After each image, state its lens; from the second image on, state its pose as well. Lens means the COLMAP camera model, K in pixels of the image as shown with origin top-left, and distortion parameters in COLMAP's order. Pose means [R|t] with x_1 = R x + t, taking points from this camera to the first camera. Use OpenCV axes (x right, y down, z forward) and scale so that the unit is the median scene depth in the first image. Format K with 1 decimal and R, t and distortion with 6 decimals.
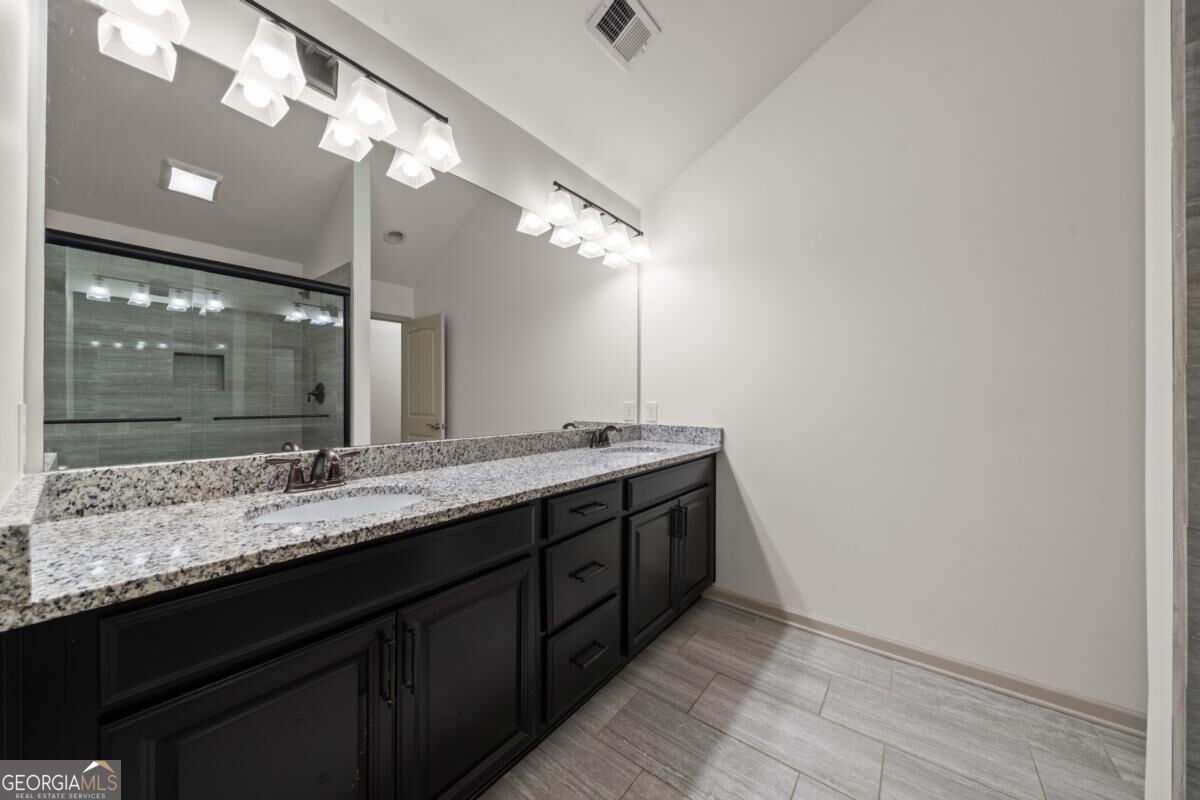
lens RADIAL K [[417.0, 0, 595.6], [0, 417.0, 398.1], [0, 0, 1]] dist [-0.000667, -0.000135]
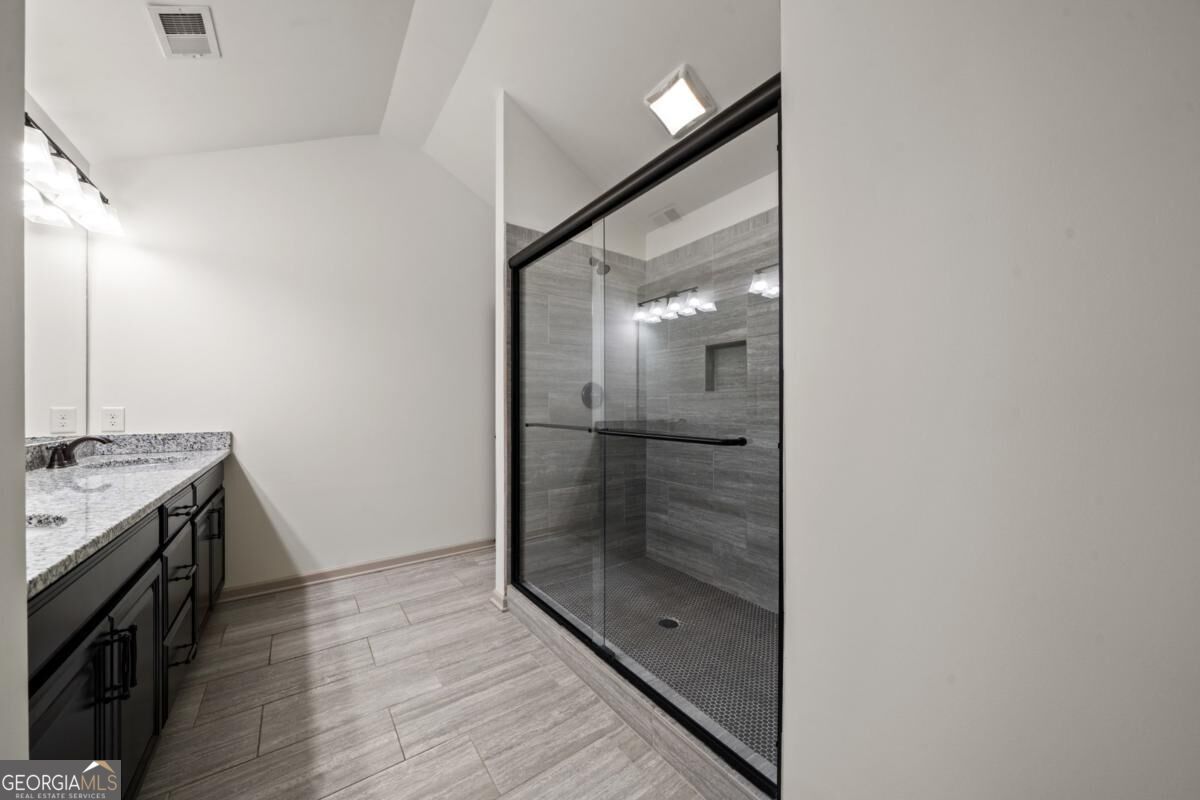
lens RADIAL K [[417.0, 0, 595.6], [0, 417.0, 398.1], [0, 0, 1]] dist [-0.000667, -0.000135]
pose [[0.277199, 0.012436, 0.960732, -0.596489], [0.001939, 0.999907, -0.013503, 0.005259], [-0.960810, 0.005605, 0.277149, -0.210083]]
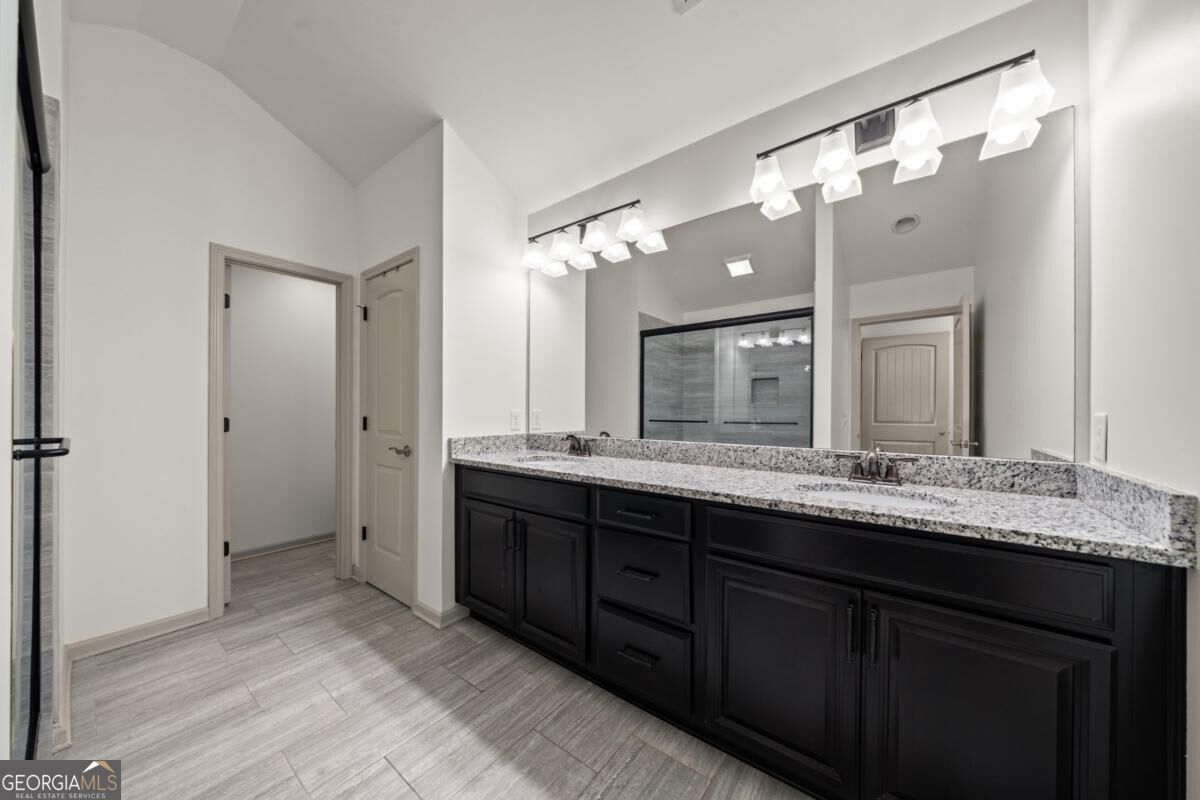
lens RADIAL K [[421.8, 0, 600.9], [0, 421.8, 408.7], [0, 0, 1]] dist [0.010048, -0.000066]
pose [[-0.003123, -0.005820, -0.999978, 0.857082], [0.001247, 0.999982, -0.005824, 0.009026], [0.999994, -0.001265, -0.003116, 0.754626]]
